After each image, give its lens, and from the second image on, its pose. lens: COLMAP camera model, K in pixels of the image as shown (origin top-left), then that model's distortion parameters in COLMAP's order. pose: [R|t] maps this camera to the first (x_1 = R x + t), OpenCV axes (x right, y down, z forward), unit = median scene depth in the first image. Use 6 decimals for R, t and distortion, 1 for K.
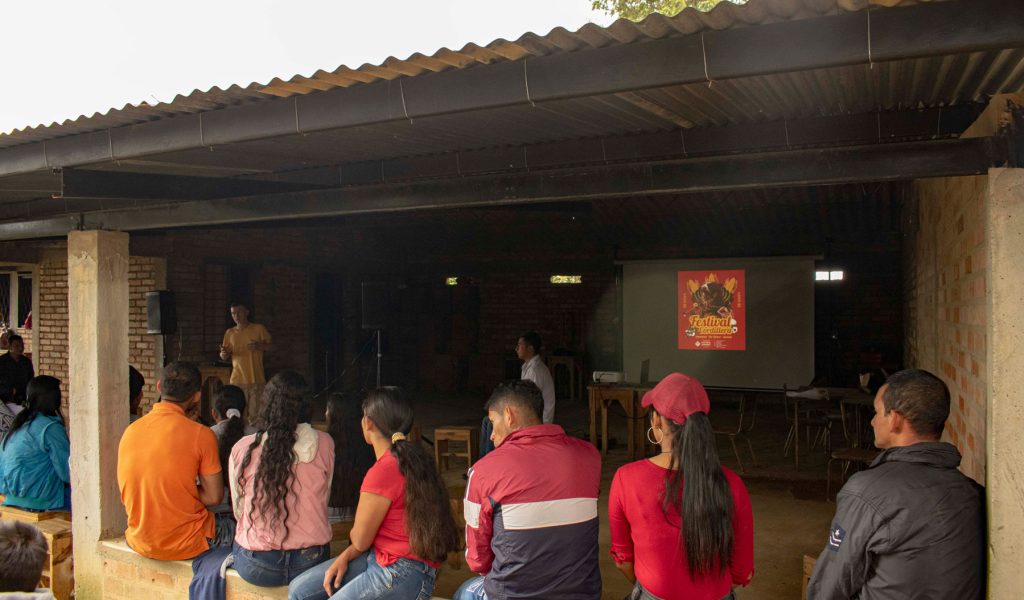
lens RADIAL K [[757.9, 0, 512.0], [0, 757.9, 300.0], [0, 0, 1]] dist [-0.086311, 0.005358]
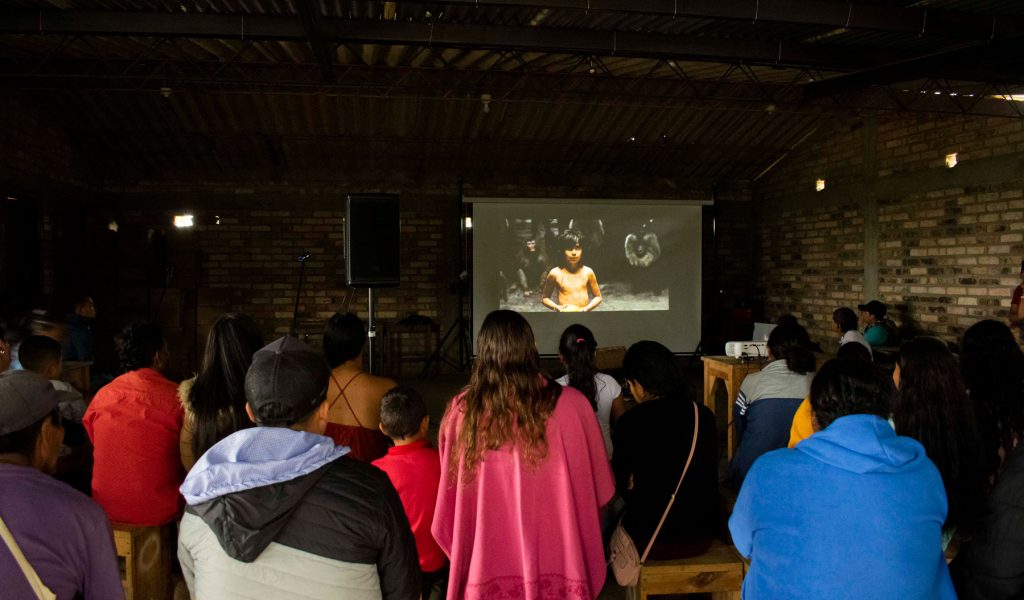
lens RADIAL K [[757.9, 0, 512.0], [0, 757.9, 300.0], [0, 0, 1]] dist [-0.086311, 0.005358]
pose [[0.849657, -0.012815, 0.527180, -0.193711], [-0.008119, 0.999268, 0.037377, 0.019915], [-0.527274, -0.036038, 0.848931, 0.287671]]
